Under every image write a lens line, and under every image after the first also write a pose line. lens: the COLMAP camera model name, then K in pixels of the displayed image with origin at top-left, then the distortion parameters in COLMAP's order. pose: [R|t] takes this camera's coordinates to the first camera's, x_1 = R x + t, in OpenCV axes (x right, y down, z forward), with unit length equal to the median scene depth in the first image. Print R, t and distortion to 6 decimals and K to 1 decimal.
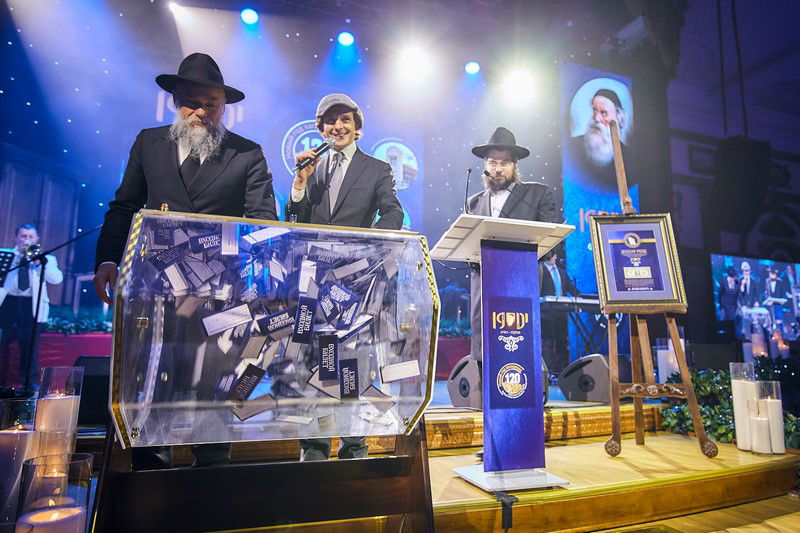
lens RADIAL K [[530.7, 0, 420.2], [0, 530.7, 267.4], [0, 0, 1]] dist [0.022076, -0.000640]
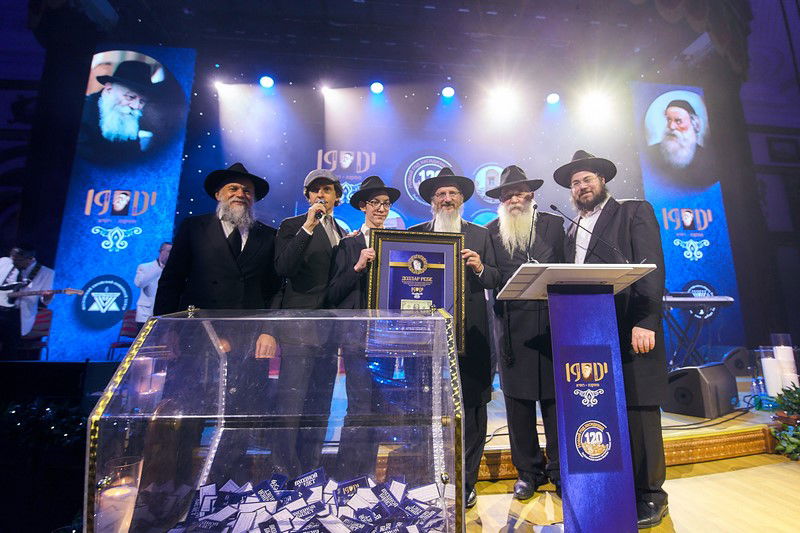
lens RADIAL K [[401.0, 0, 419.6], [0, 401.0, 232.5], [0, 0, 1]] dist [-0.003120, -0.010542]
pose [[0.963655, -0.067452, -0.258496, 0.060972], [0.052117, 0.996476, -0.065730, -0.079419], [0.262019, 0.049868, 0.963774, 0.169705]]
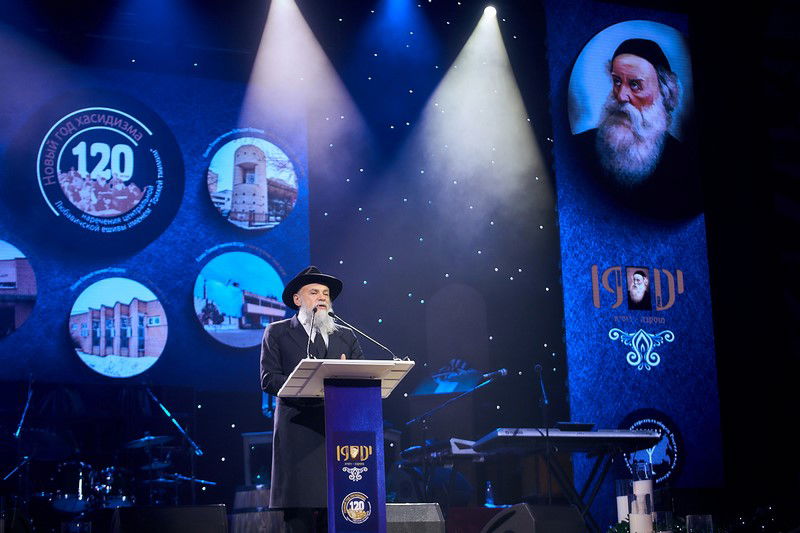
lens RADIAL K [[1668.5, 0, 400.0], [0, 1668.5, 266.5], [0, 0, 1]] dist [-0.180112, -0.025095]
pose [[0.998862, -0.037125, 0.029933, 0.125037], [0.038622, 0.997946, -0.051103, -0.072130], [-0.027975, 0.052201, 0.998245, -1.700493]]
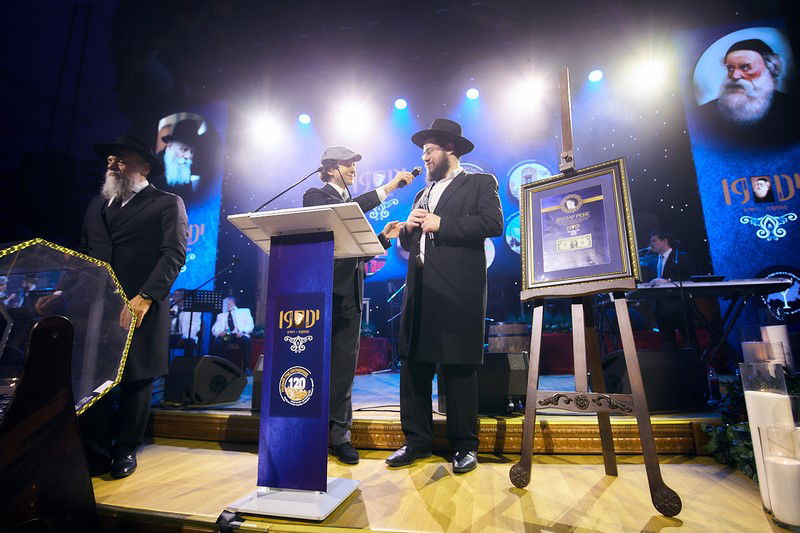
lens RADIAL K [[397.4, 0, 400.0], [0, 397.4, 266.5], [0, 0, 1]] dist [0.002007, -0.010269]
pose [[0.821351, -0.128849, -0.555680, 0.502226], [0.105928, 0.991663, -0.073372, 0.056359], [0.560501, 0.001402, 0.828153, 0.378128]]
